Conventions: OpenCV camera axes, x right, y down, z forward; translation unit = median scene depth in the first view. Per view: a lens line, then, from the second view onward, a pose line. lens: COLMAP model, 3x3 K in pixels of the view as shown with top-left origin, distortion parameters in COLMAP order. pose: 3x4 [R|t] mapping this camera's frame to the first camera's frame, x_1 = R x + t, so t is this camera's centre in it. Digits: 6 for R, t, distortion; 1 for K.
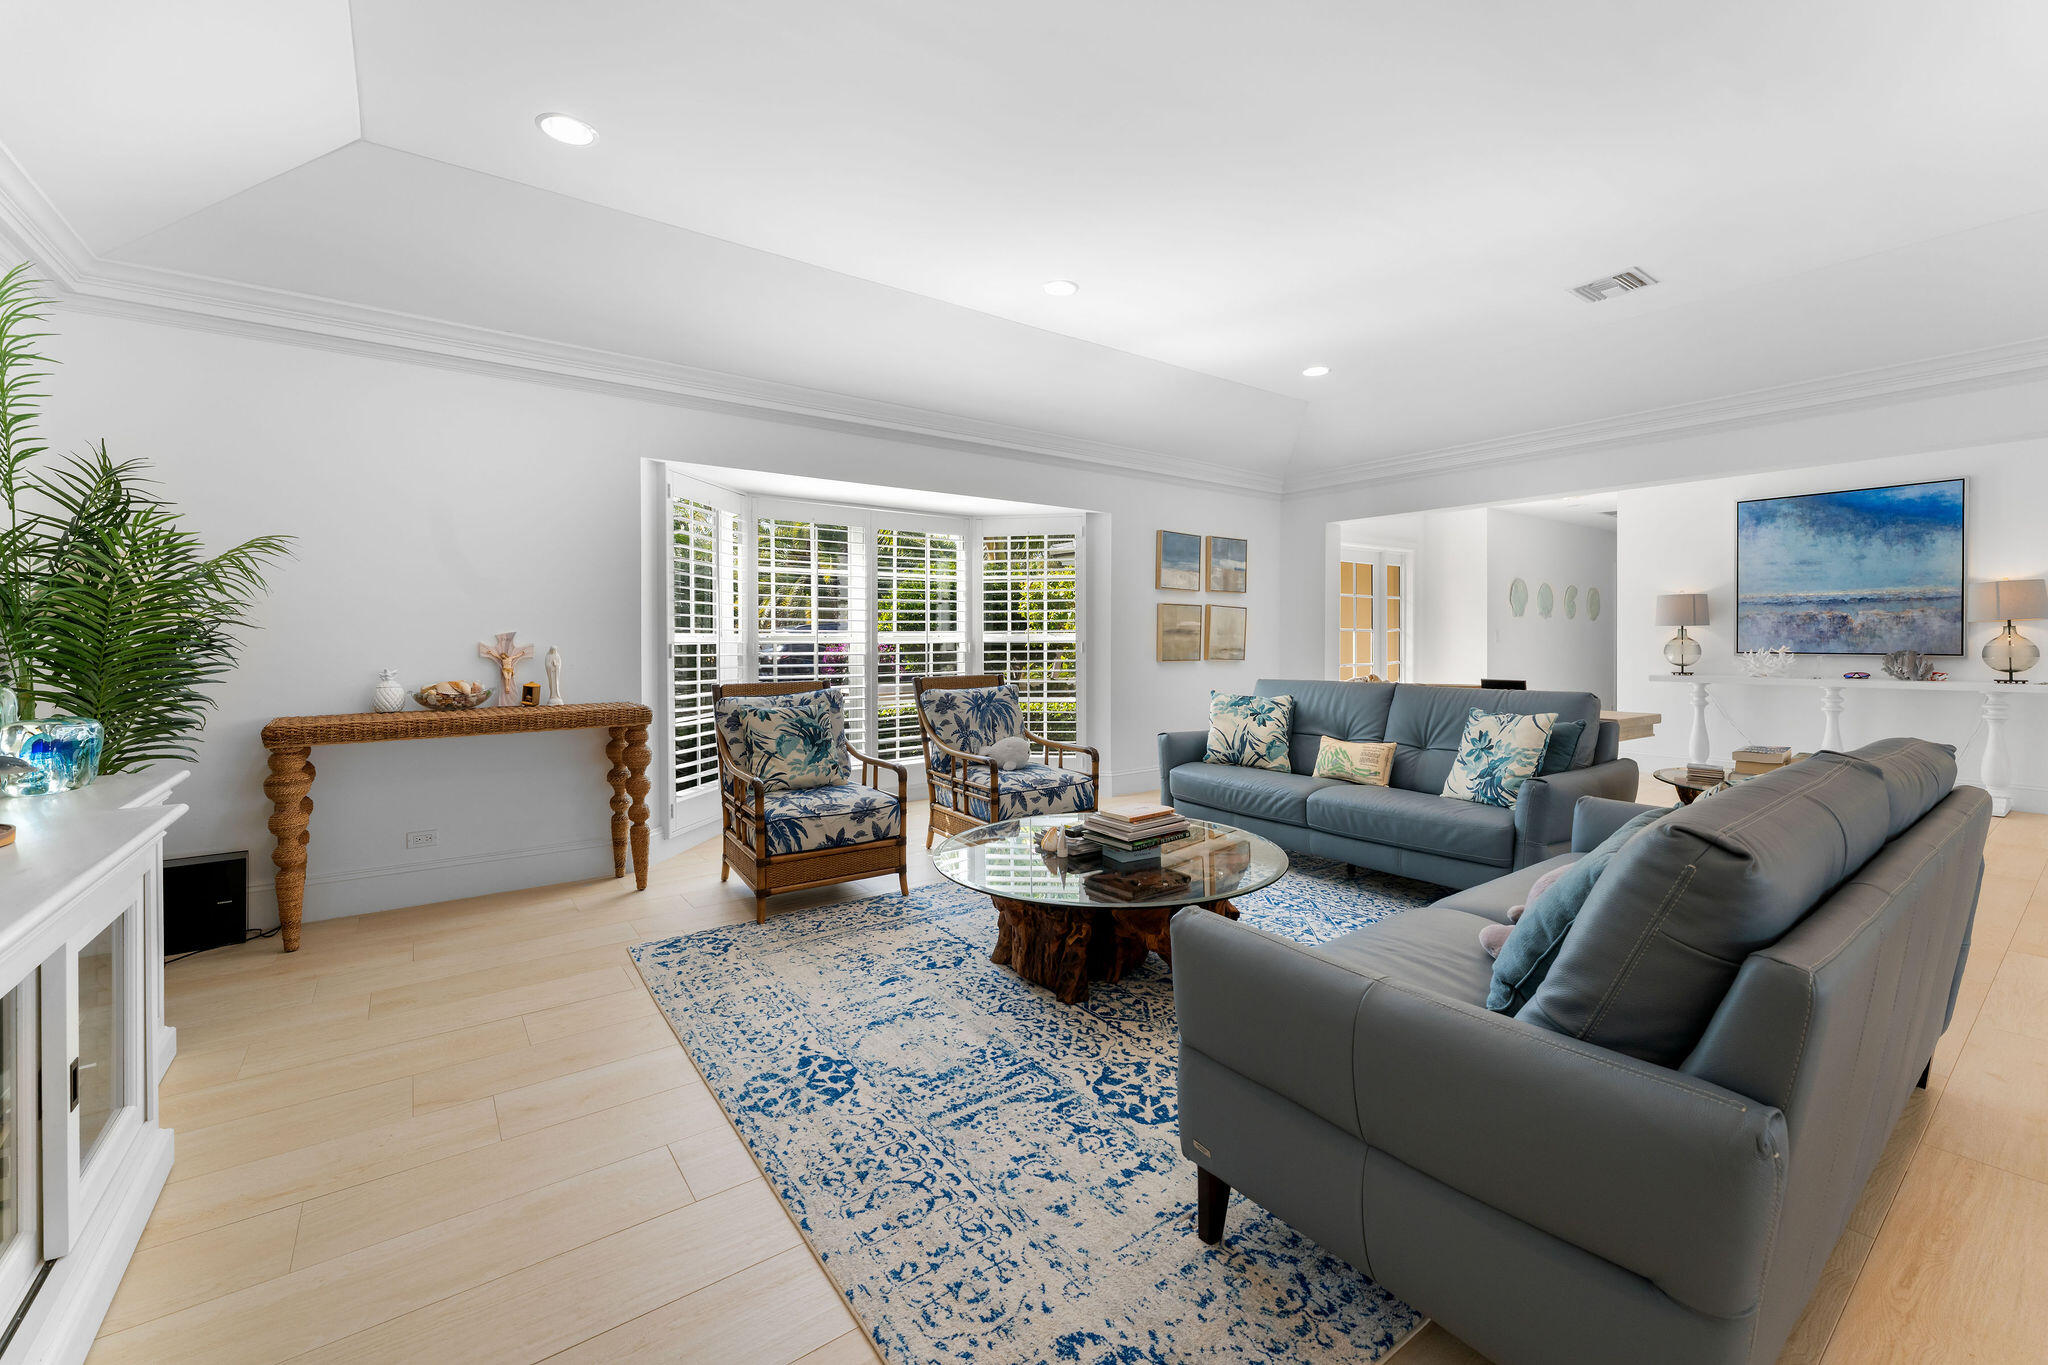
lens RADIAL K [[833.9, 0, 1022.2], [0, 833.9, 640.9], [0, 0, 1]] dist [-0.000013, -0.000026]
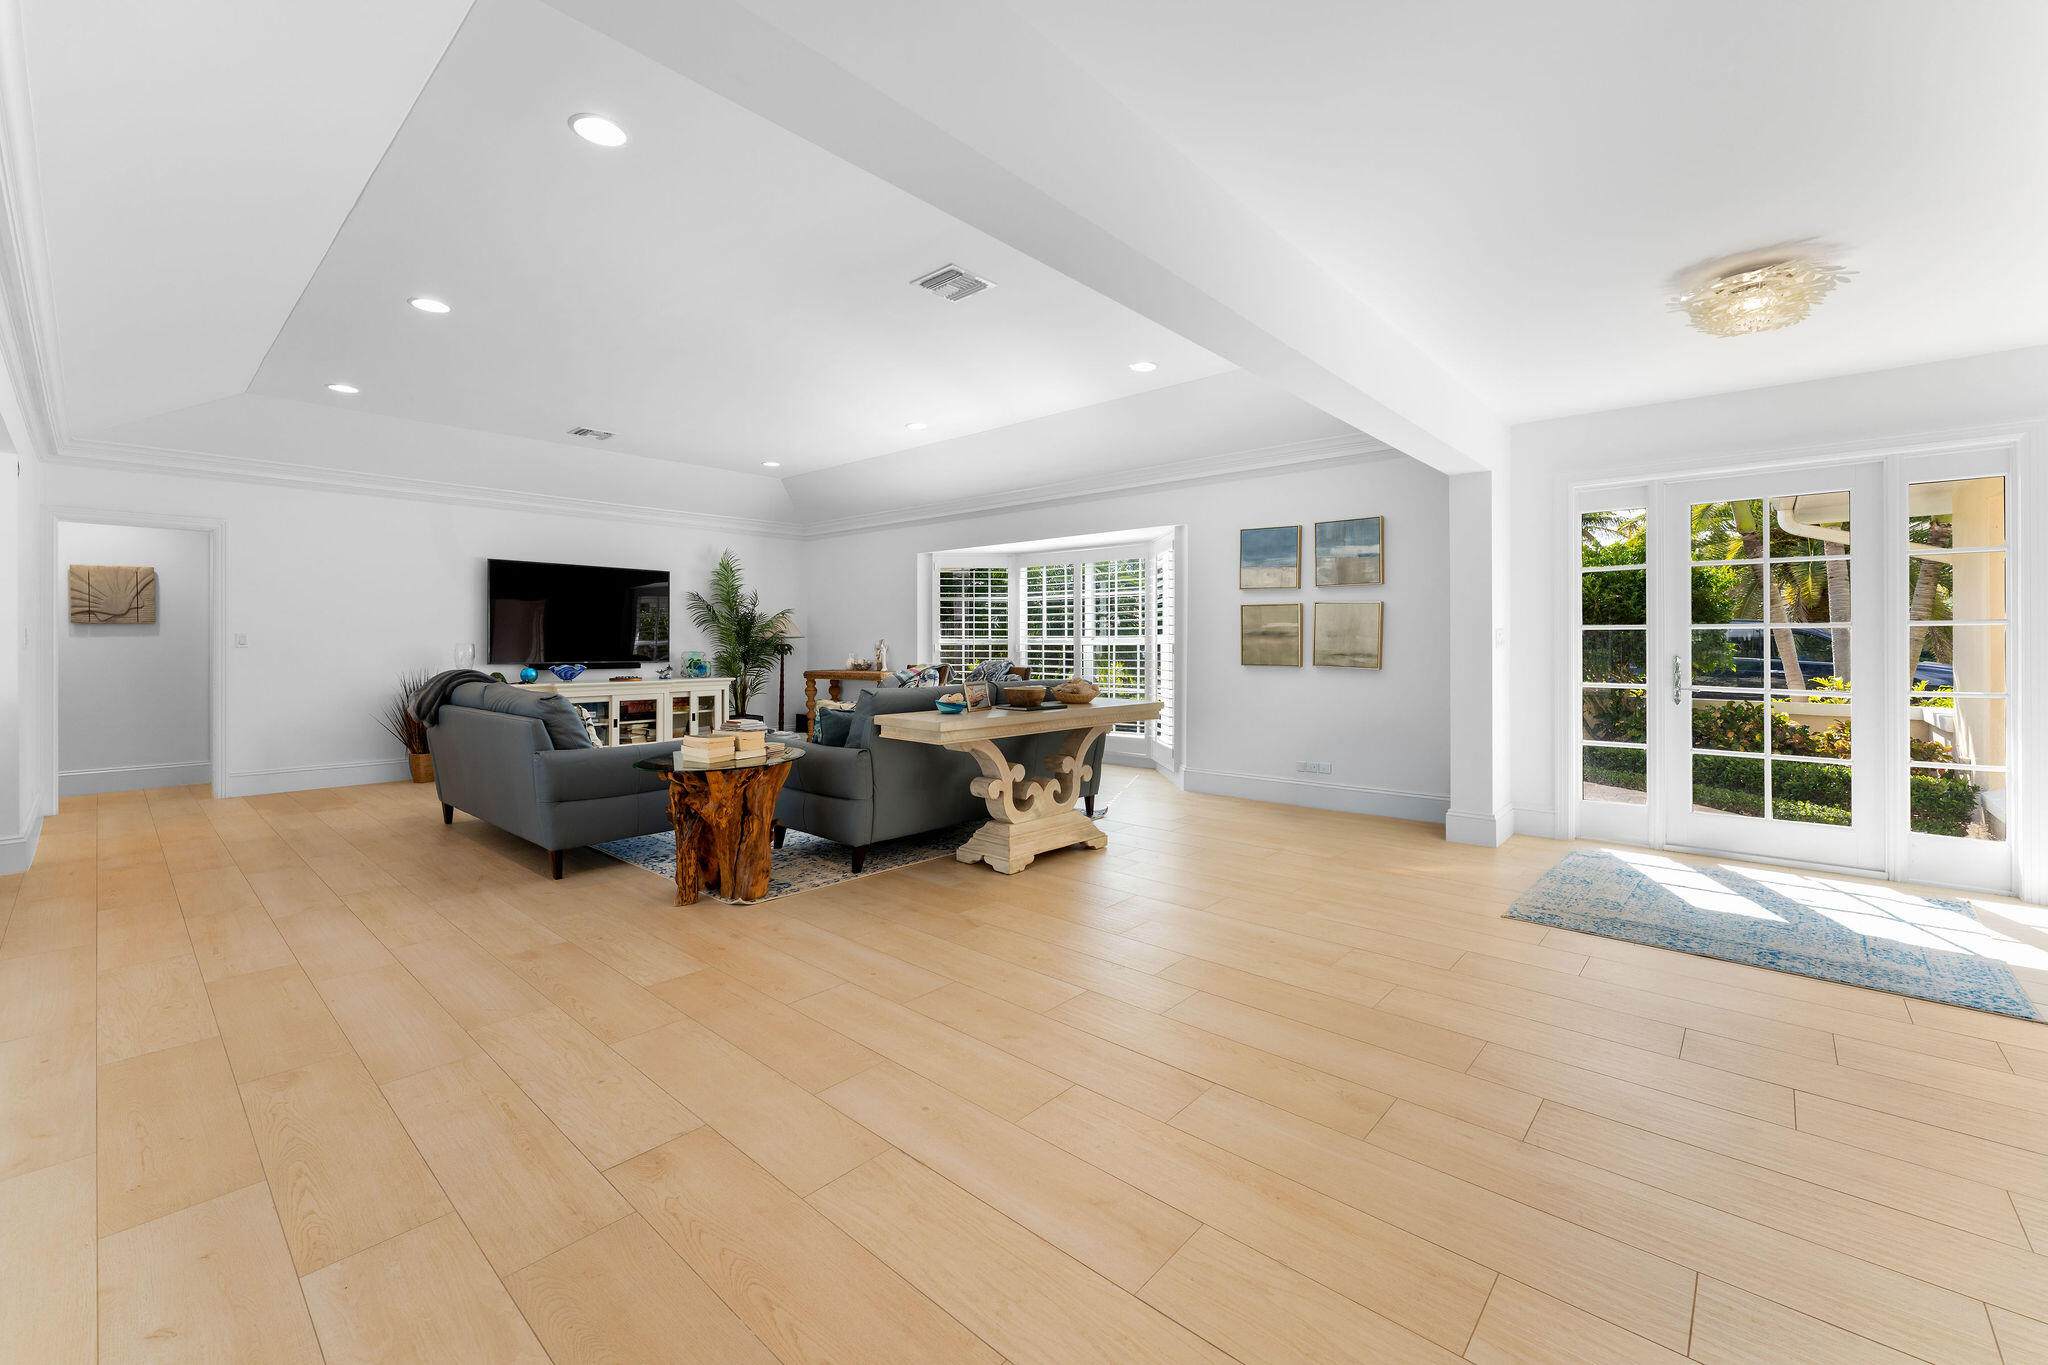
lens RADIAL K [[833.9, 0, 1022.2], [0, 833.9, 640.9], [0, 0, 1]] dist [-0.000013, -0.000026]
pose [[0.205062, 0.002232, -0.978746, 1.164516], [0.000102, 0.999997, 0.002302, -0.006270], [0.978749, -0.000572, 0.205061, 0.609886]]
